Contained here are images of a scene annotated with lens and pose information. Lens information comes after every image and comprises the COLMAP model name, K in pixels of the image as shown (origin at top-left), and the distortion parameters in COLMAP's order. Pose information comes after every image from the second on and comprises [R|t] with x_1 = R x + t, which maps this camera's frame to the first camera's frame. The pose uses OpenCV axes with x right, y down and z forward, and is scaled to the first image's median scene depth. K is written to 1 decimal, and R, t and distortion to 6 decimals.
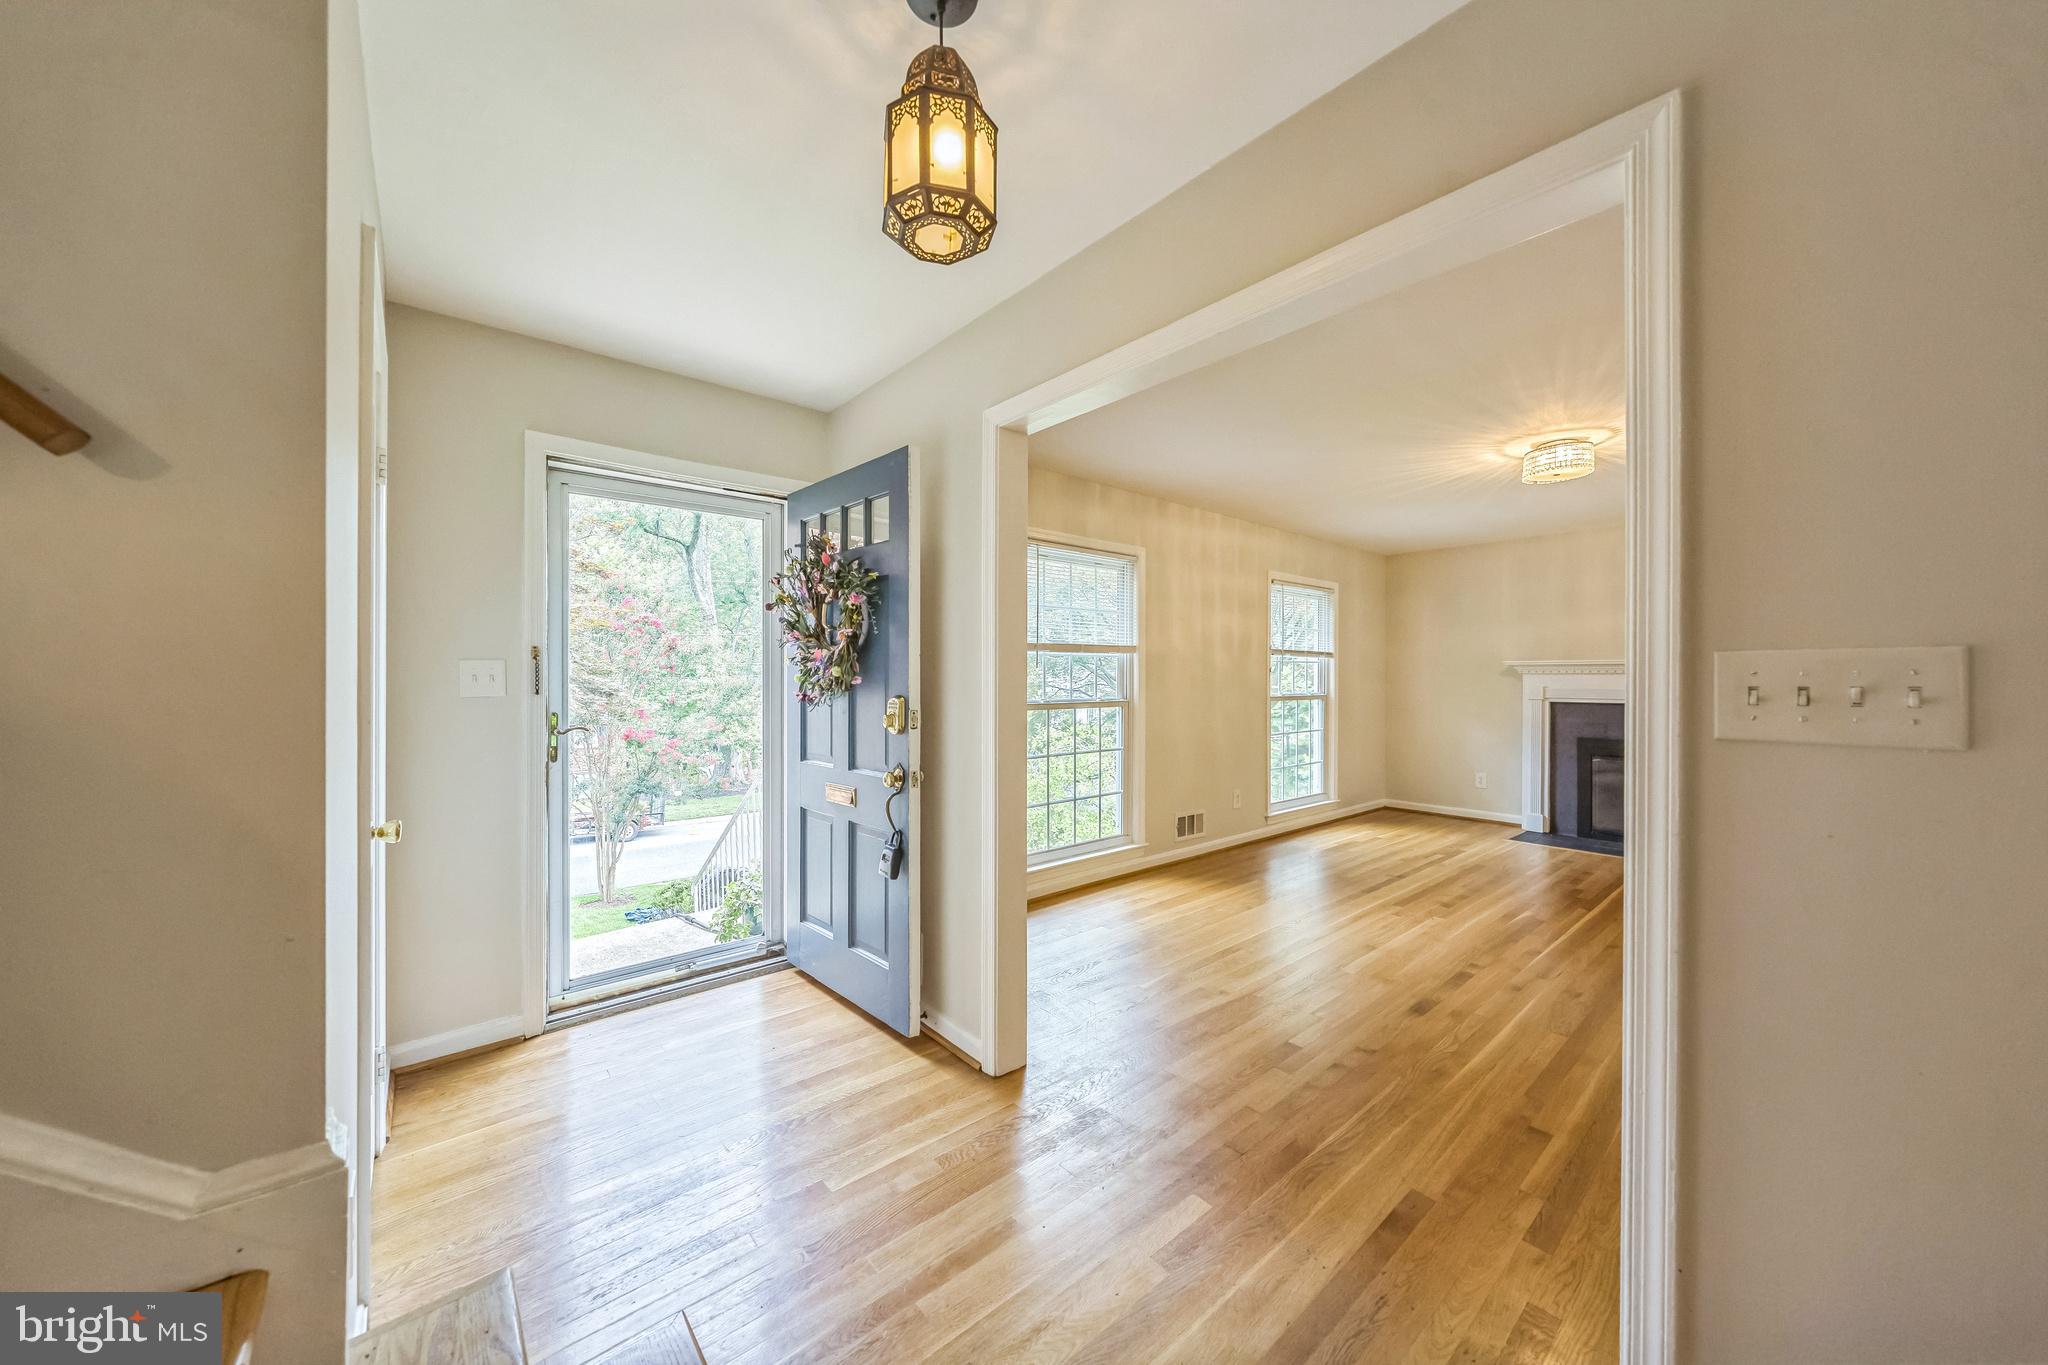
lens RADIAL K [[722.7, 0, 1024.3], [0, 722.7, 677.4], [0, 0, 1]] dist [-0.000975, -0.000053]
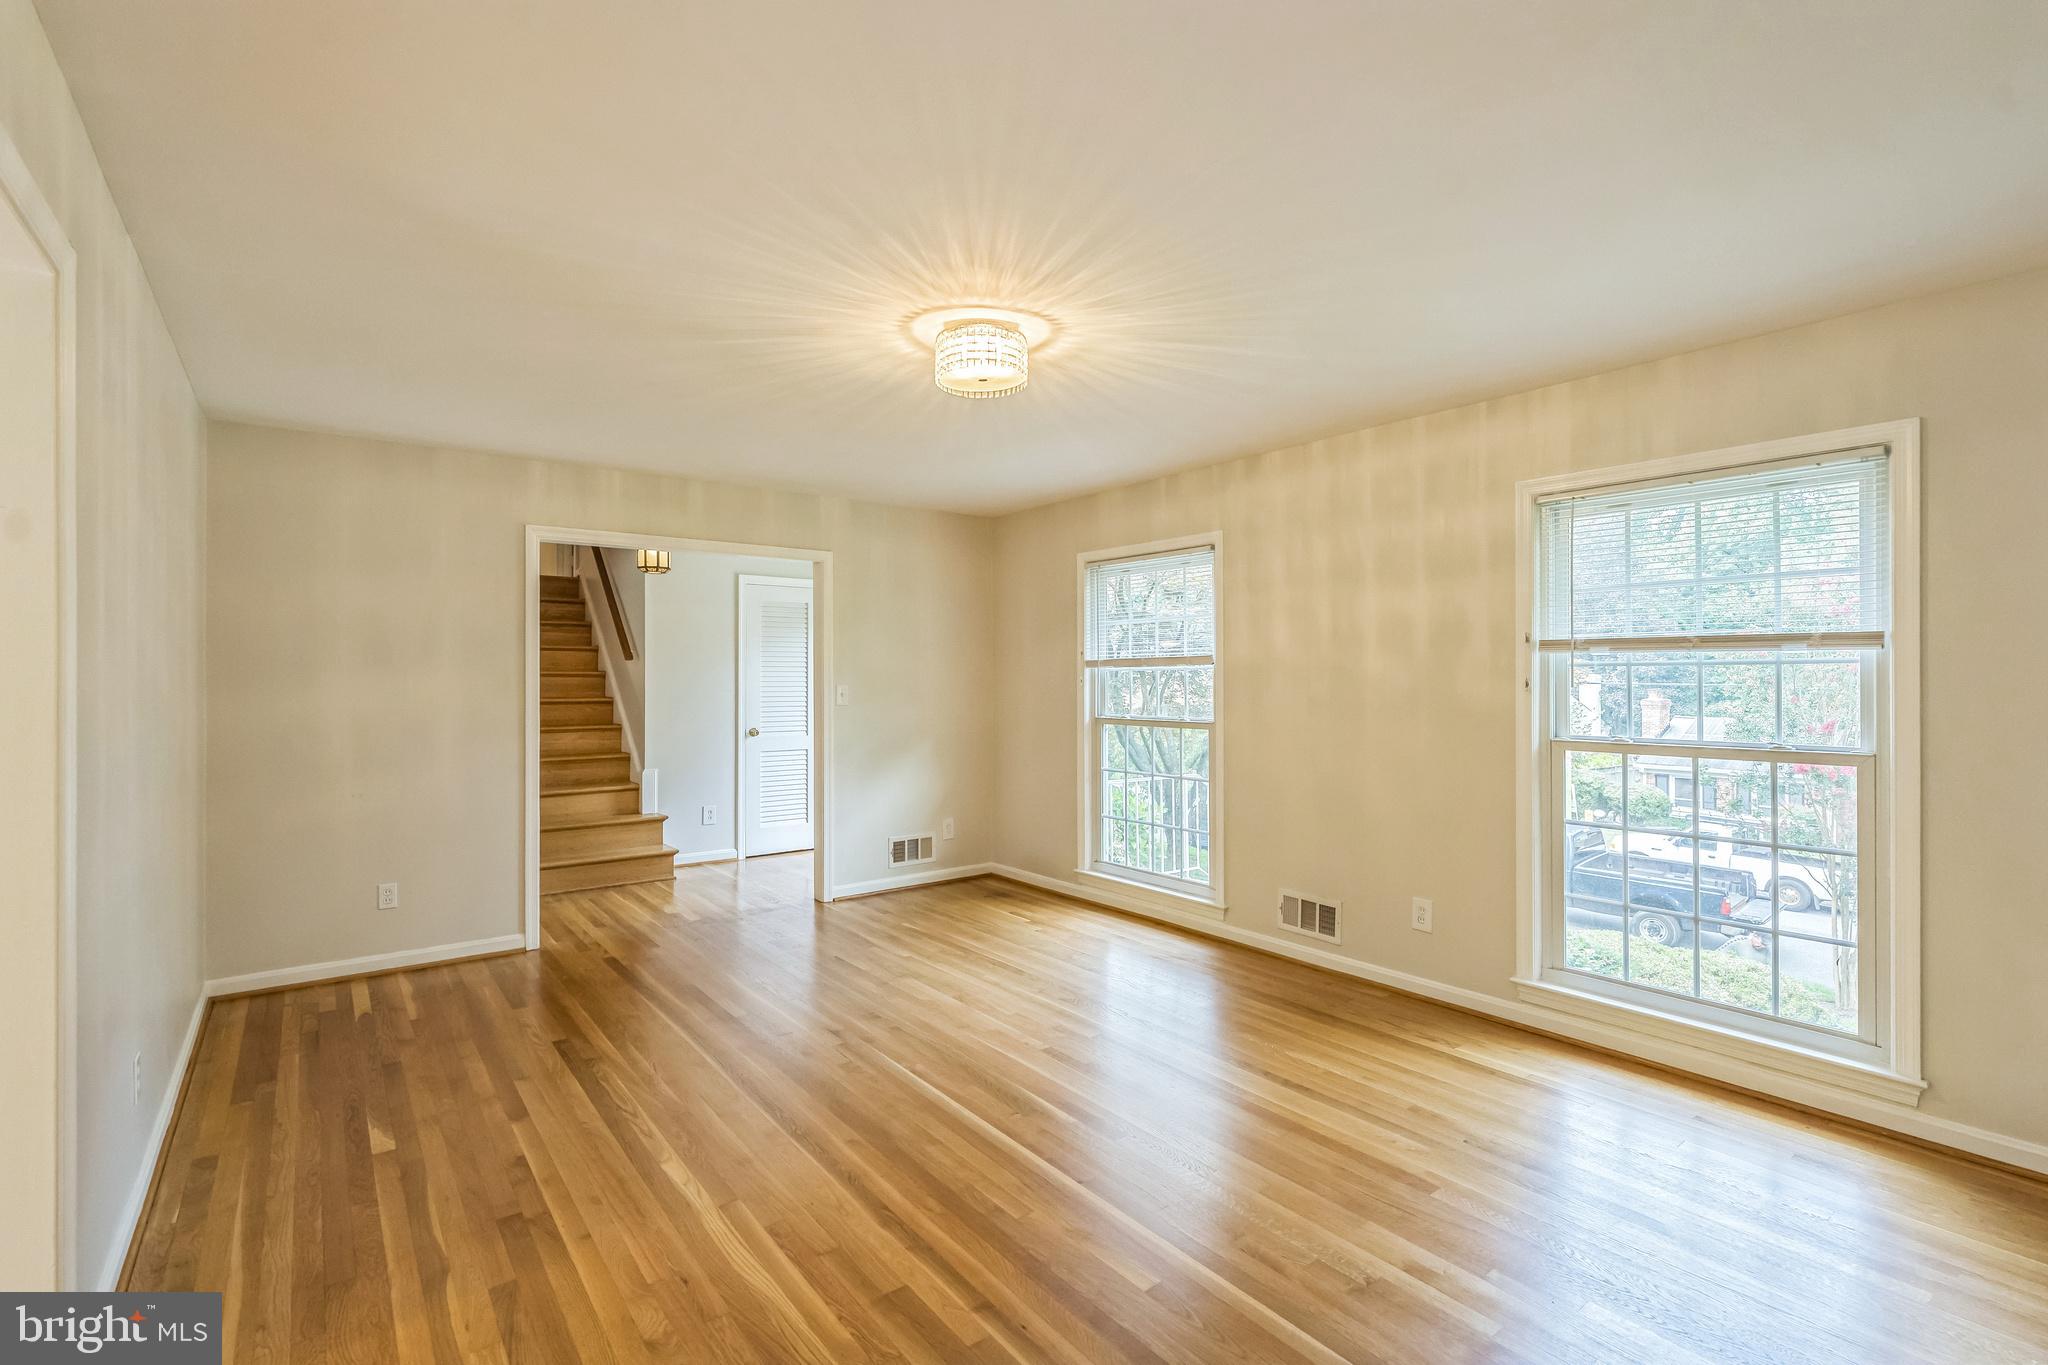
lens RADIAL K [[941.9, 0, 1021.4], [0, 941.9, 681.0], [0, 0, 1]] dist [-0.000045, 0.000971]
pose [[-0.062964, 0.005102, -0.998003, 1.020847], [0.006245, 0.999969, 0.004718, -0.018372], [0.997996, -0.005936, -0.062994, 0.716363]]
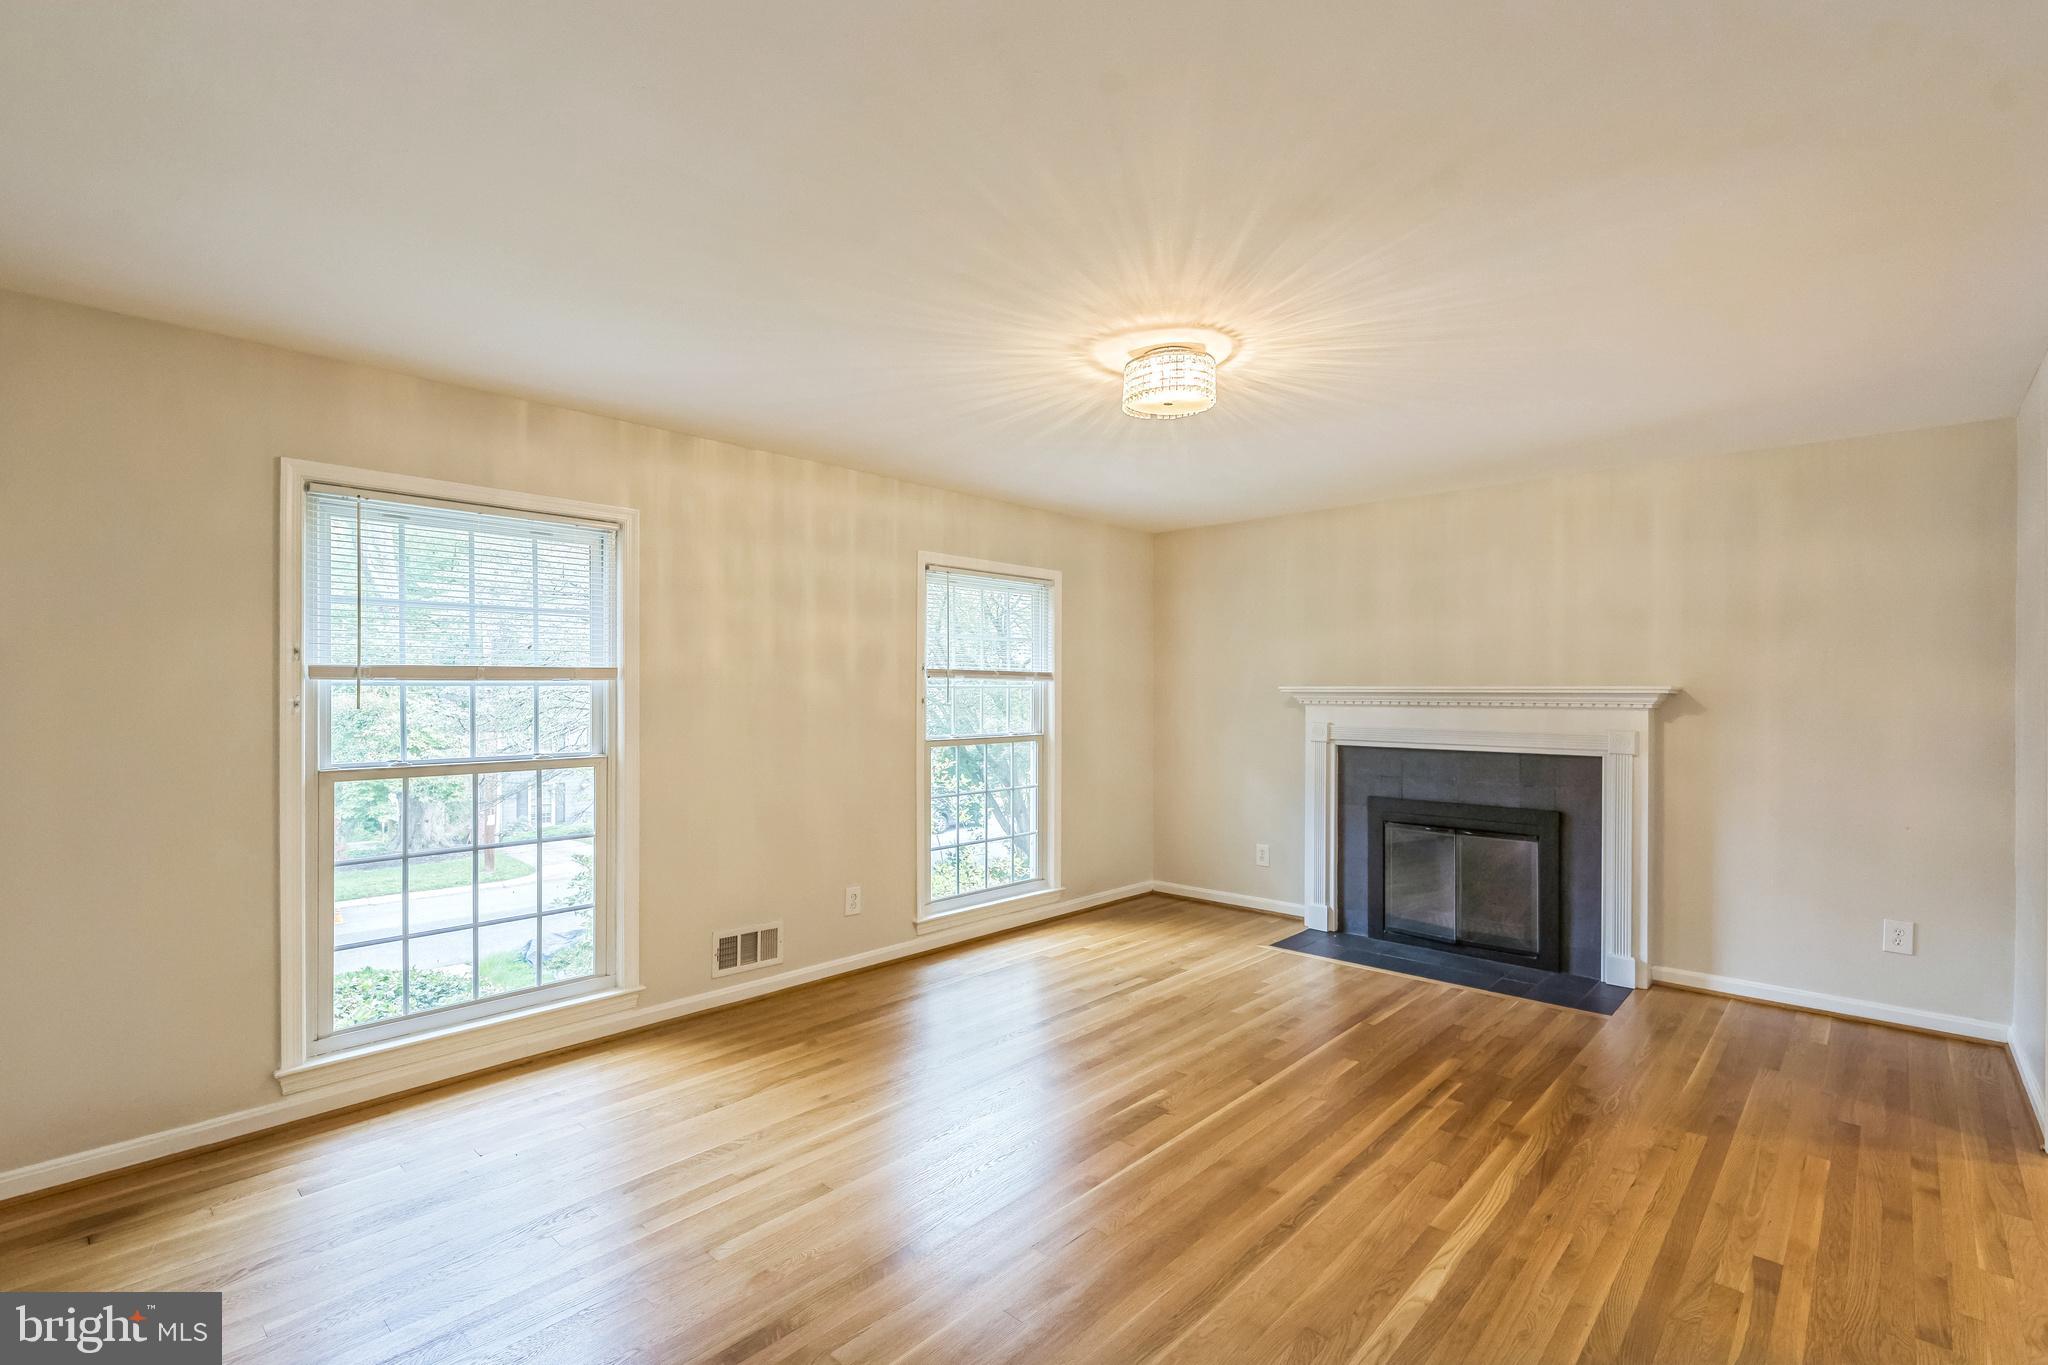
lens RADIAL K [[941.9, 0, 1025.4], [0, 941.9, 685.8], [0, 0, 1]] dist [-0.000045, 0.000971]
pose [[0.993209, -0.000345, 0.116345, 0.341836], [0.000922, 0.999988, -0.004910, -0.020220], [-0.116342, 0.004984, 0.993197, 0.133878]]
